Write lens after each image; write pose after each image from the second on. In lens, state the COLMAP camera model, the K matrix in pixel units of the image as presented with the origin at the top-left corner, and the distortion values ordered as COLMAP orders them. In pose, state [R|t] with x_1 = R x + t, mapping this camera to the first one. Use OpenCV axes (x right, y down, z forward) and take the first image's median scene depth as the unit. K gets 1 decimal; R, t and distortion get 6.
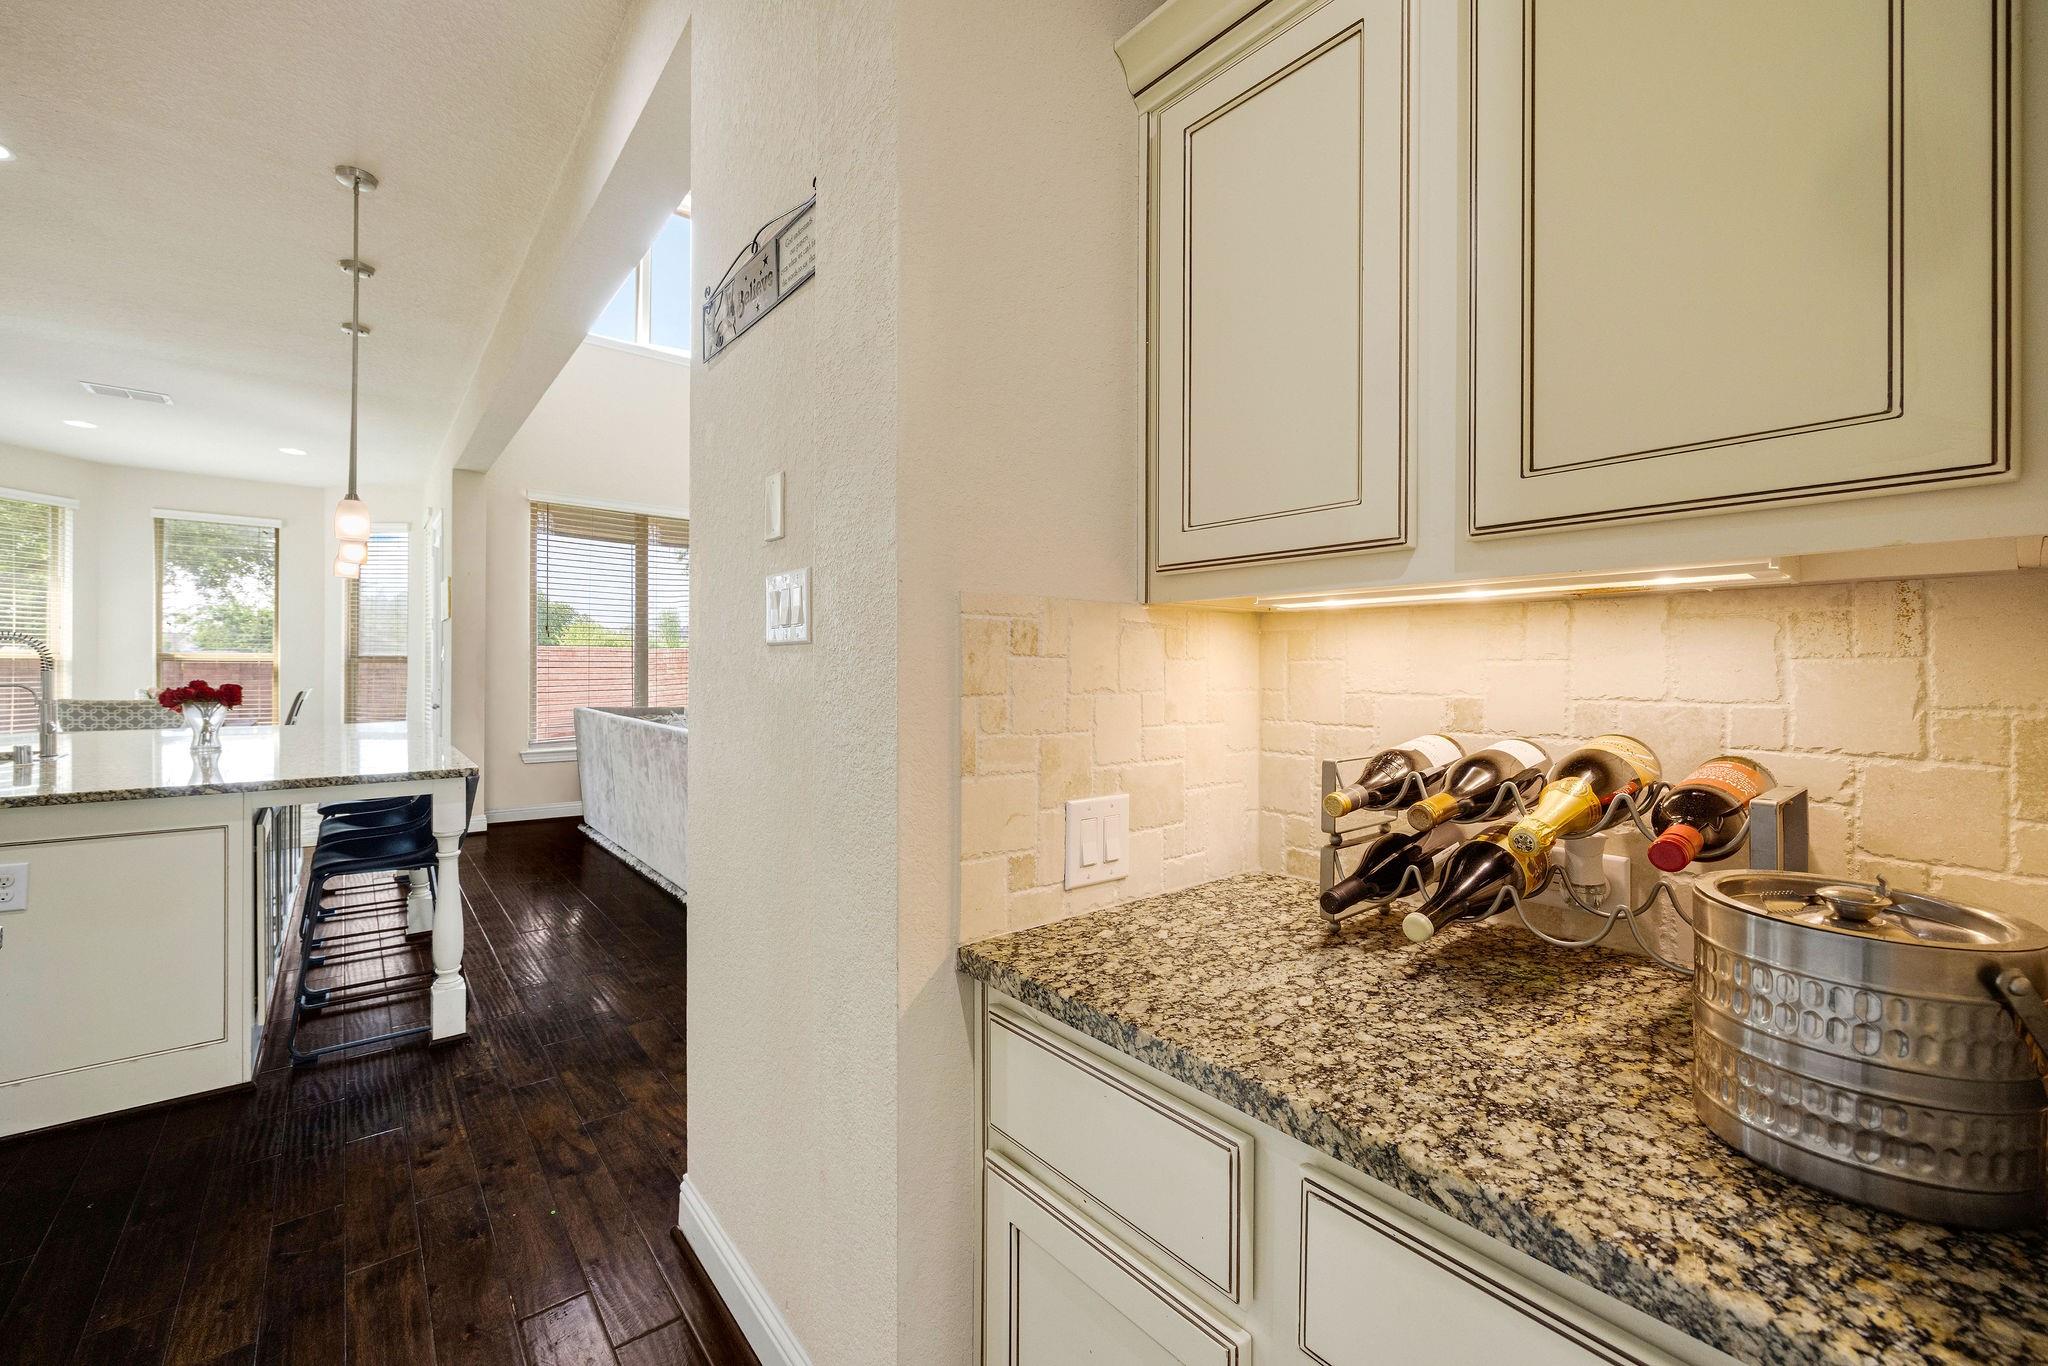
lens RADIAL K [[826.2, 0, 1023.1], [0, 826.2, 675.6], [0, 0, 1]] dist [-0.008158, 0.001034]
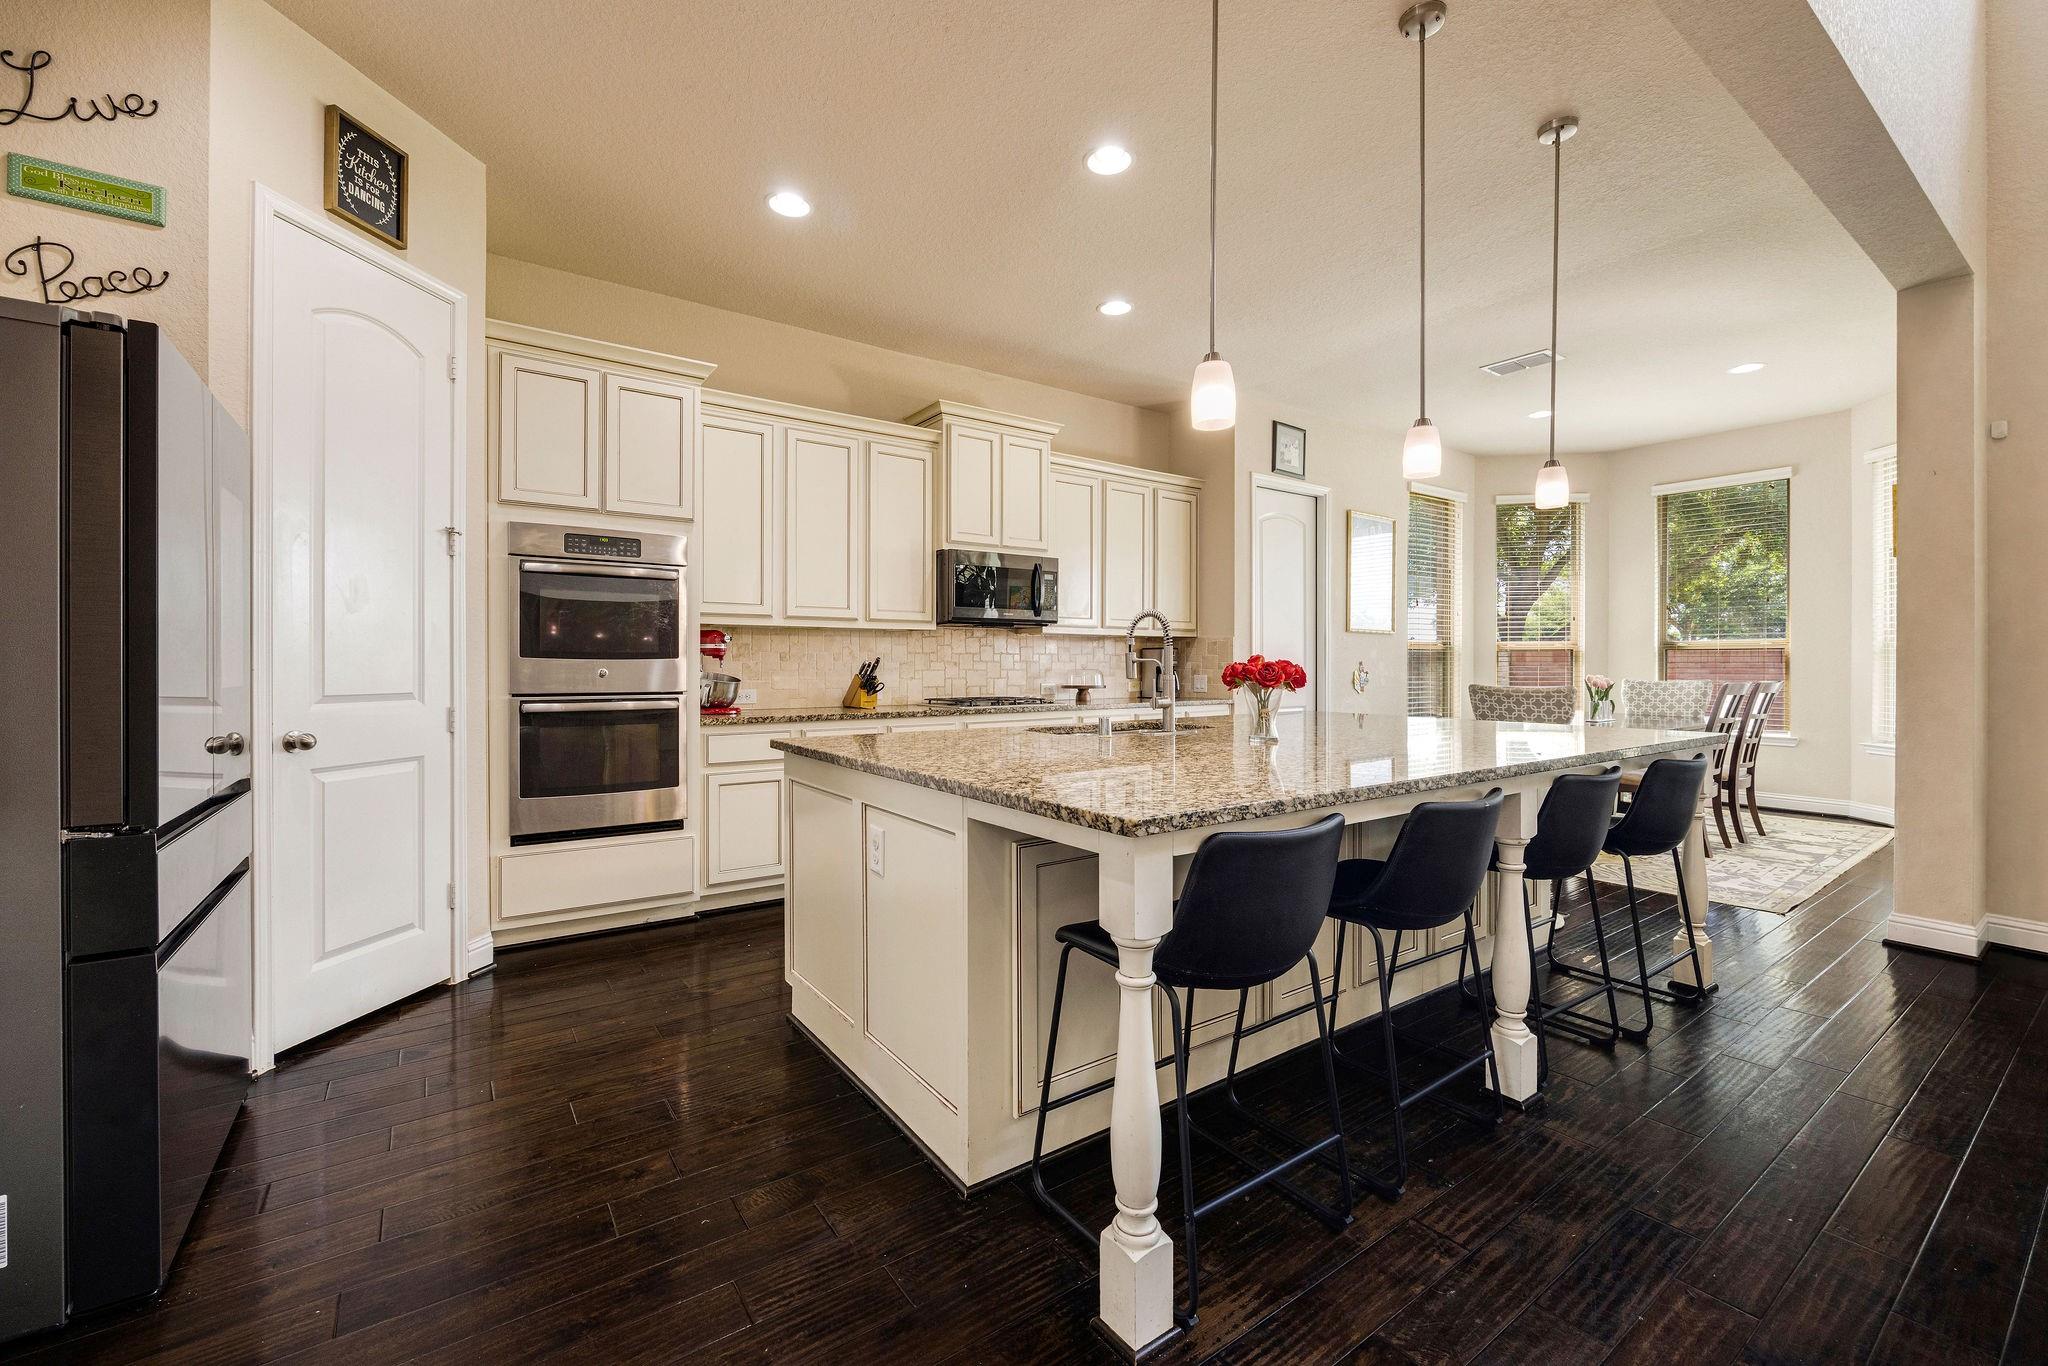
lens RADIAL K [[826.2, 0, 1012.0], [0, 826.2, 668.9], [0, 0, 1]] dist [-0.008158, 0.001034]
pose [[-0.085480, -0.001275, -0.996339, -0.070560], [-0.005507, 0.999985, -0.000807, 0.009221], [0.996325, 0.005418, -0.085486, 0.377048]]
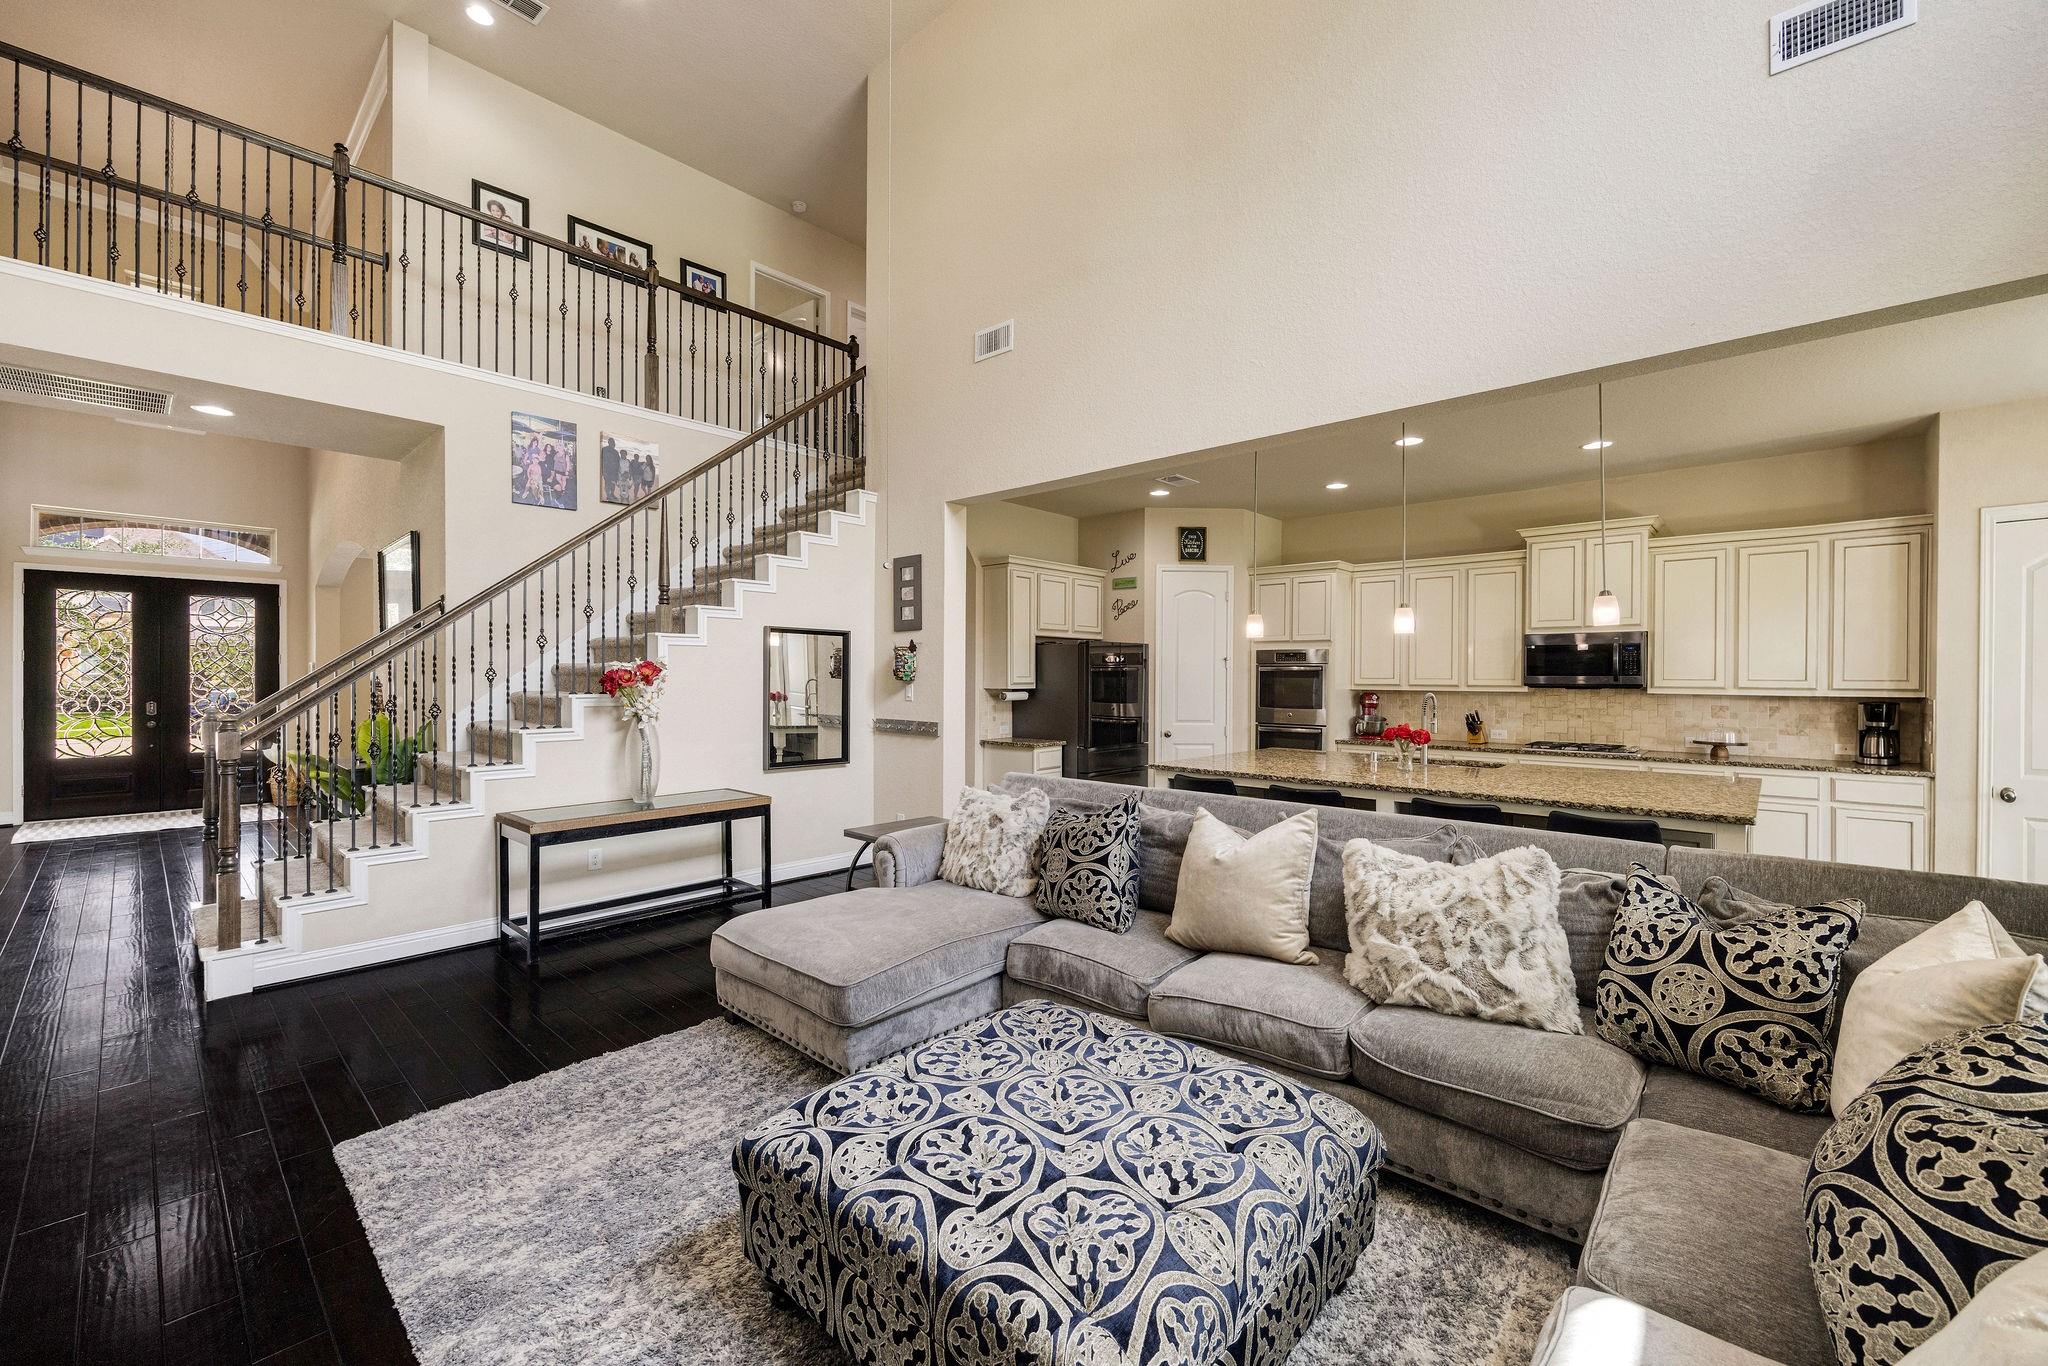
lens RADIAL K [[826.2, 0, 1014.4], [0, 826.2, 680.9], [0, 0, 1]] dist [-0.008158, 0.001034]
pose [[-0.990951, -0.011270, -0.133752, -0.039590], [-0.012391, 0.999895, 0.007549, -0.034964], [0.133653, 0.009138, -0.990986, 1.094742]]
